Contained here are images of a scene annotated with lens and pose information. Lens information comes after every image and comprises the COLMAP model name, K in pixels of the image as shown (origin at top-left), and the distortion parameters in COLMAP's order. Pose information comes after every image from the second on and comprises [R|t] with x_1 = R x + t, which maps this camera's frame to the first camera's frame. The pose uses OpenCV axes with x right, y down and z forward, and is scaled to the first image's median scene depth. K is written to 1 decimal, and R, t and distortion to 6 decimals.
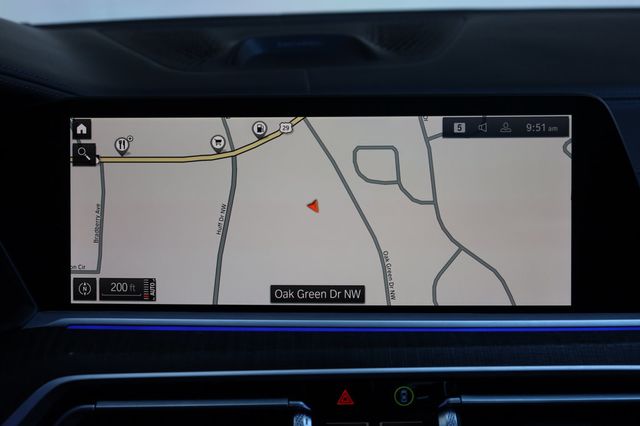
lens RADIAL K [[803.6, 0, 321.9], [0, 803.6, 211.8], [0, 0, 1]] dist [0.007629, 0.000000]
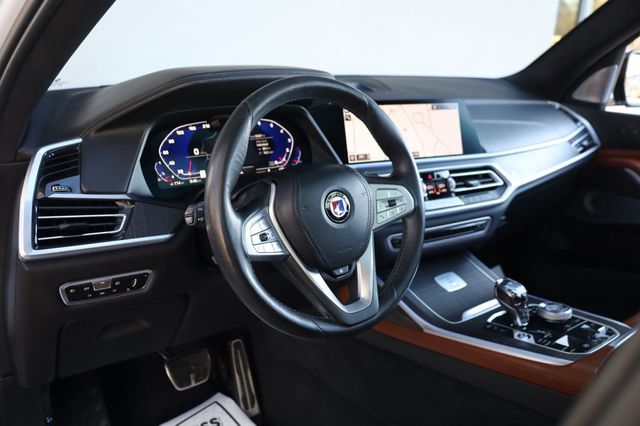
lens RADIAL K [[596.5, 0, 323.6], [0, 596.5, 213.7], [0, 0, 1]] dist [0.009324, 0.000000]
pose [[0.844822, -0.108235, 0.523986, -1.755111], [0.117356, 0.992963, 0.015894, 0.278598], [-0.522019, 0.048065, 0.851579, -1.051359]]
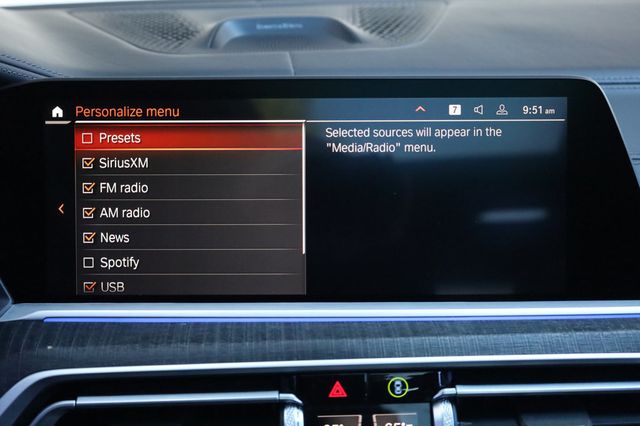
lens RADIAL K [[806.1, 0, 318.6], [0, 806.1, 213.9], [0, 0, 1]] dist [0.016892, 0.000000]
pose [[0.999127, -0.003945, 0.041579, -0.030946], [0.003431, 0.999917, 0.012420, 0.007184], [-0.041624, -0.012266, 0.999058, 0.031953]]
